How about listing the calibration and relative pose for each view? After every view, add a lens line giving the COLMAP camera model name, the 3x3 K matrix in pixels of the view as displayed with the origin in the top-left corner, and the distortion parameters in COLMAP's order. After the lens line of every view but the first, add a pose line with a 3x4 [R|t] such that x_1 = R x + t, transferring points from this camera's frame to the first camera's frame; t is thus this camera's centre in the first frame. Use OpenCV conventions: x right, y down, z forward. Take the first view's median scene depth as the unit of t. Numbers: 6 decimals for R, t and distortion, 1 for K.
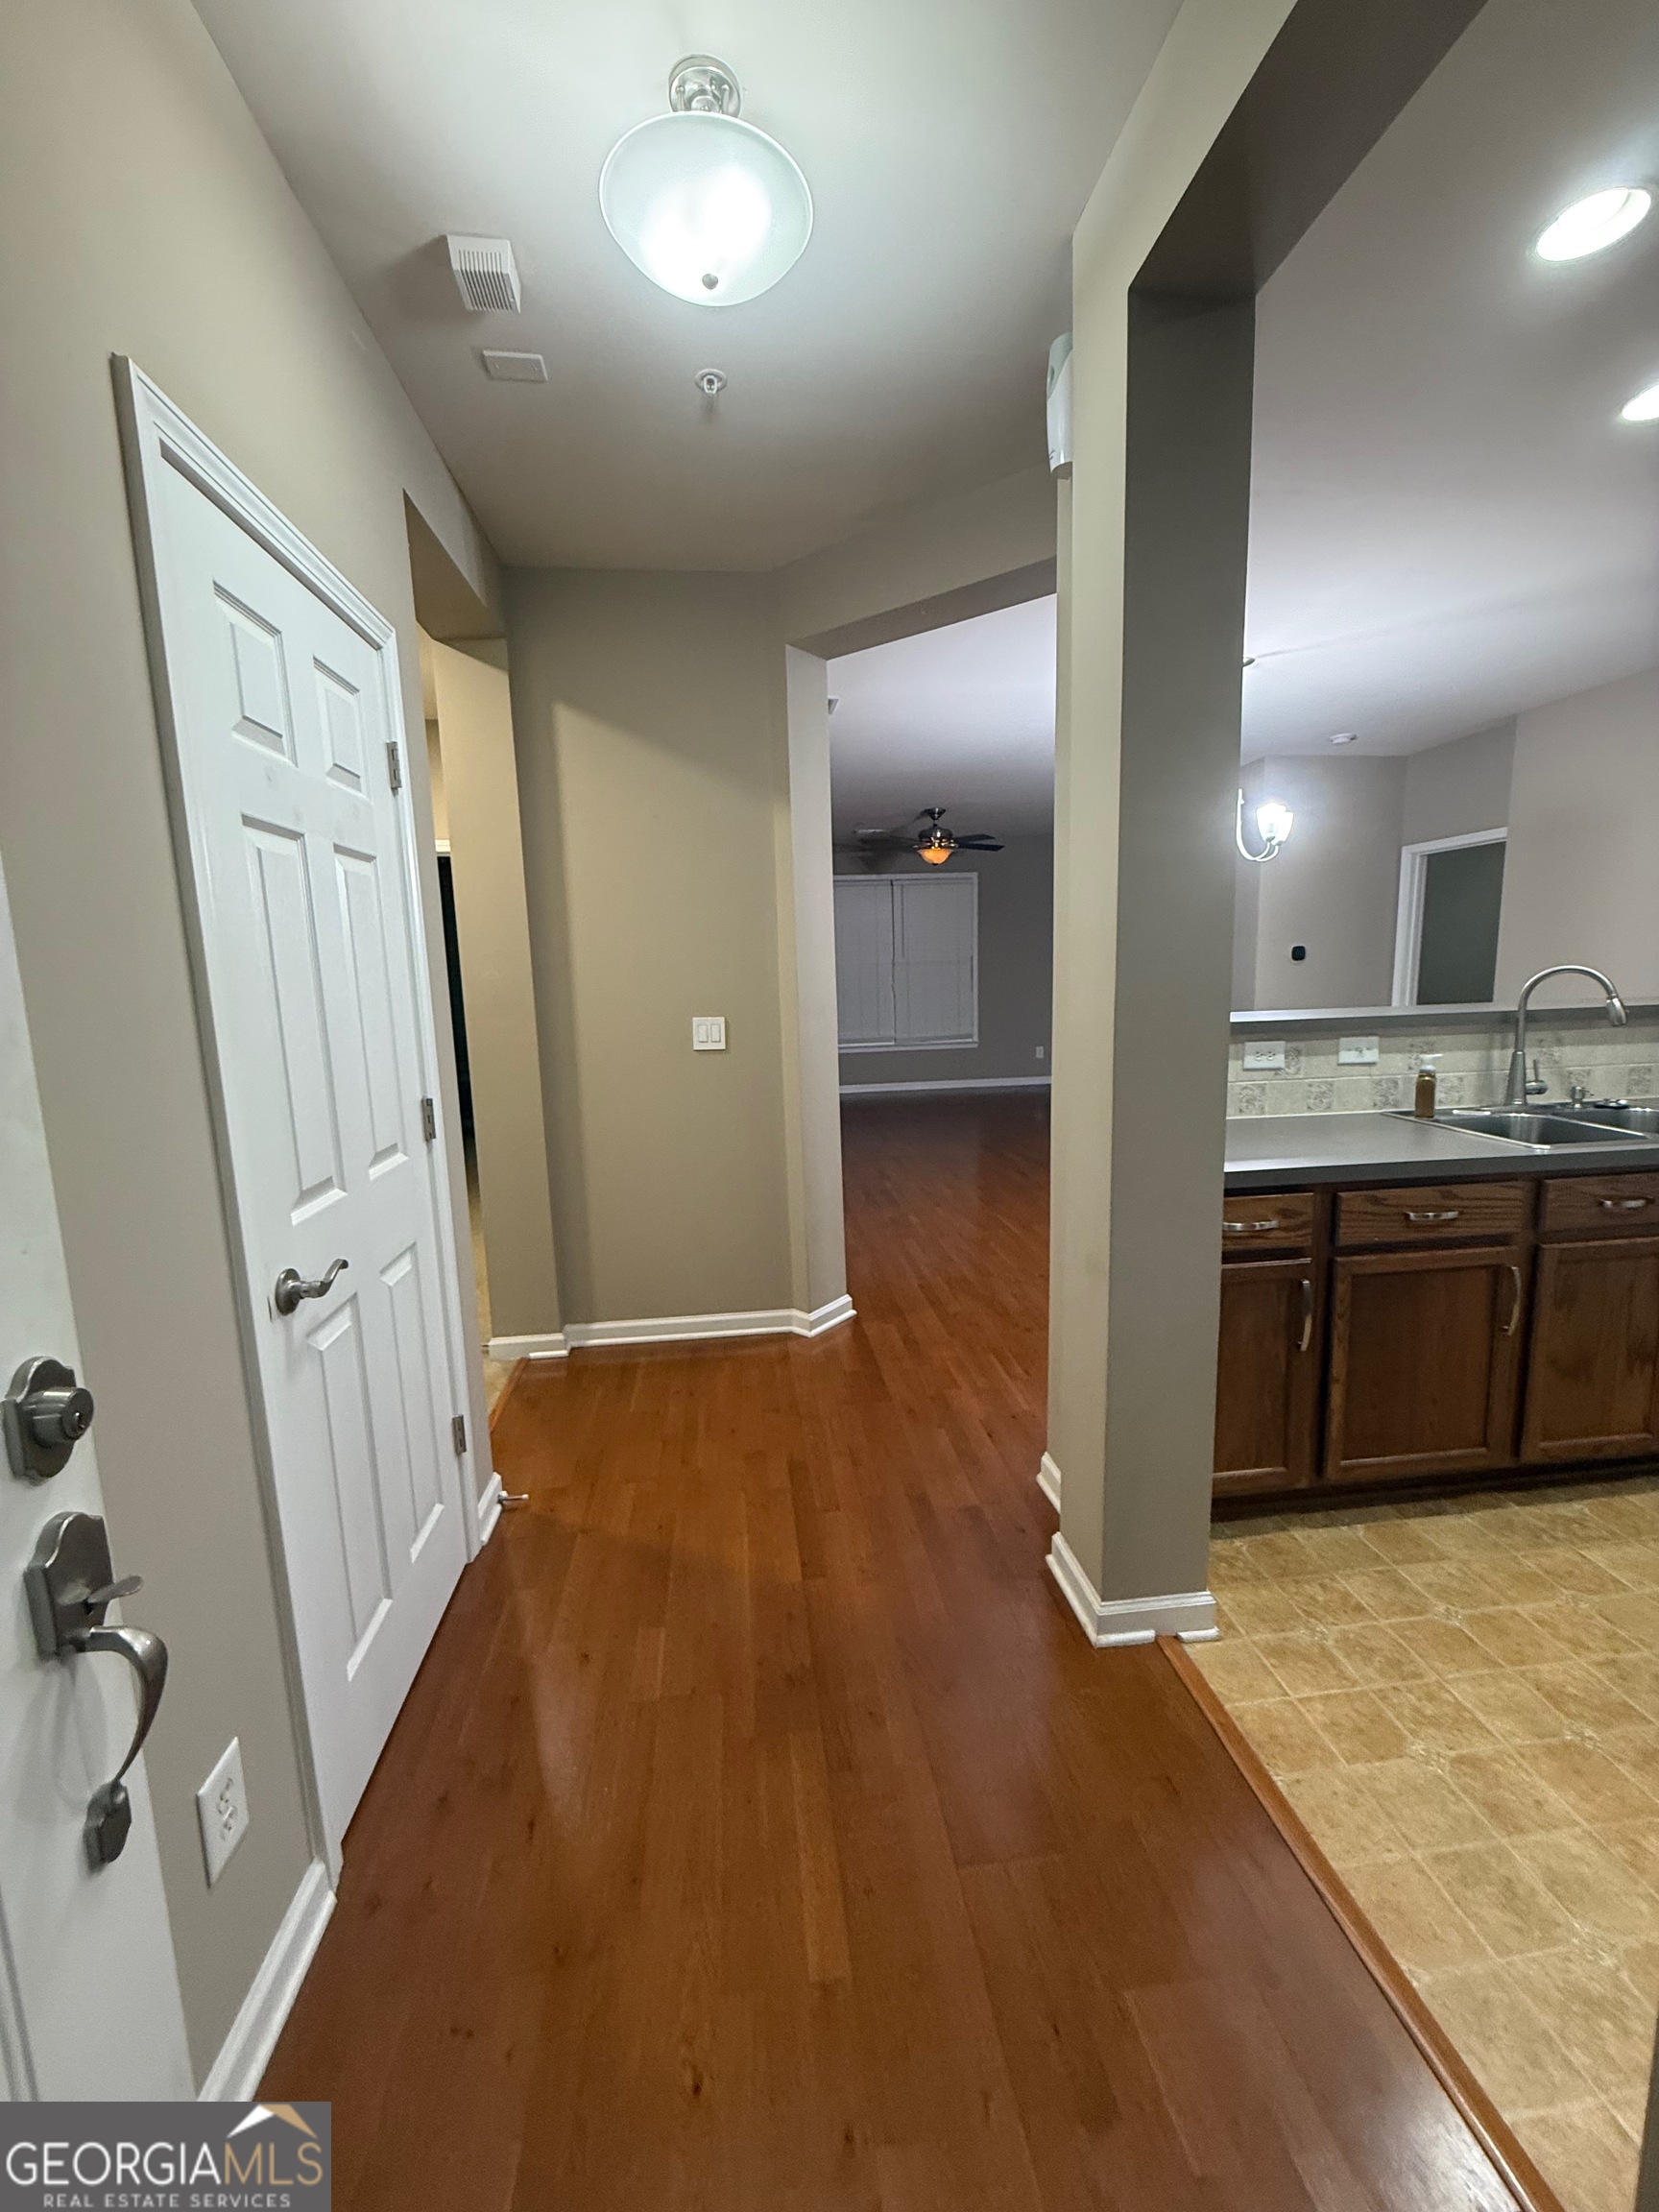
lens RADIAL K [[877.3, 0, 831.4], [0, 877.3, 1096.6], [0, 0, 1]] dist [-0.002259, 0.000282]
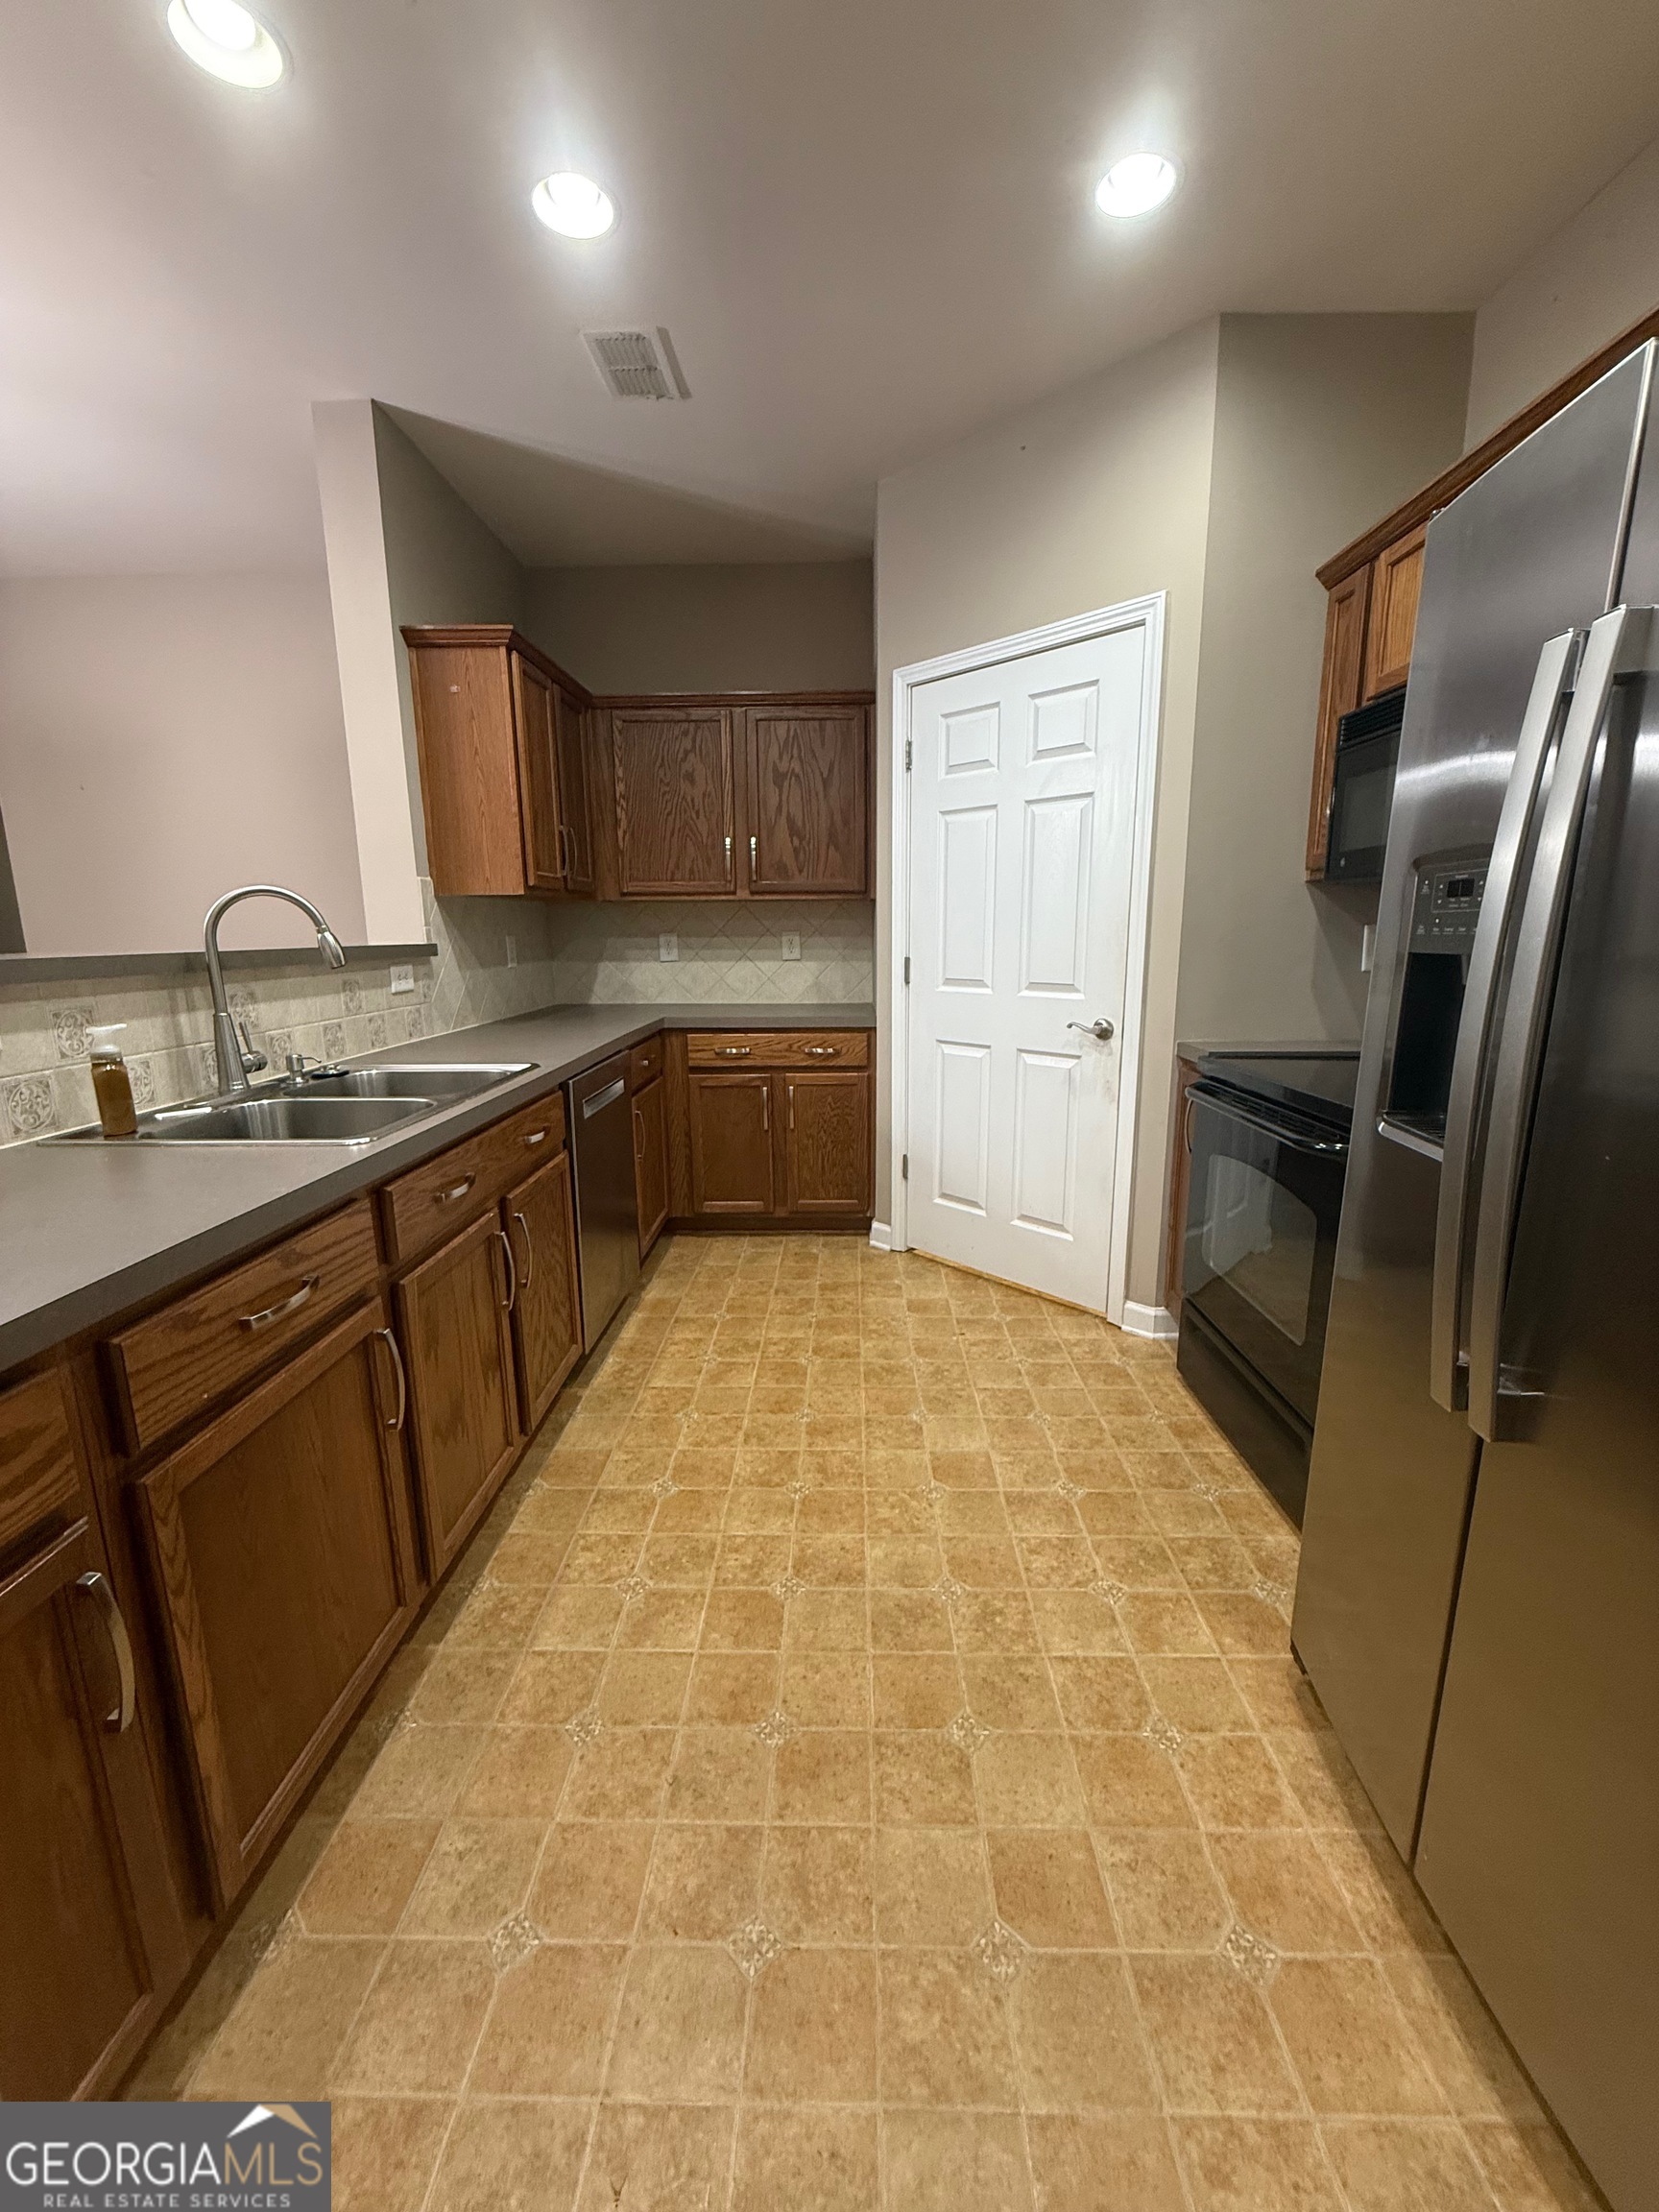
lens RADIAL K [[877.3, 0, 828.2], [0, 877.3, 1100.6], [0, 0, 1]] dist [-0.002259, 0.000282]
pose [[0.133466, -0.160757, 0.977929, 0.180516], [0.146828, 0.979074, 0.140906, -0.011651], [-0.980116, 0.124782, 0.154276, 0.463678]]
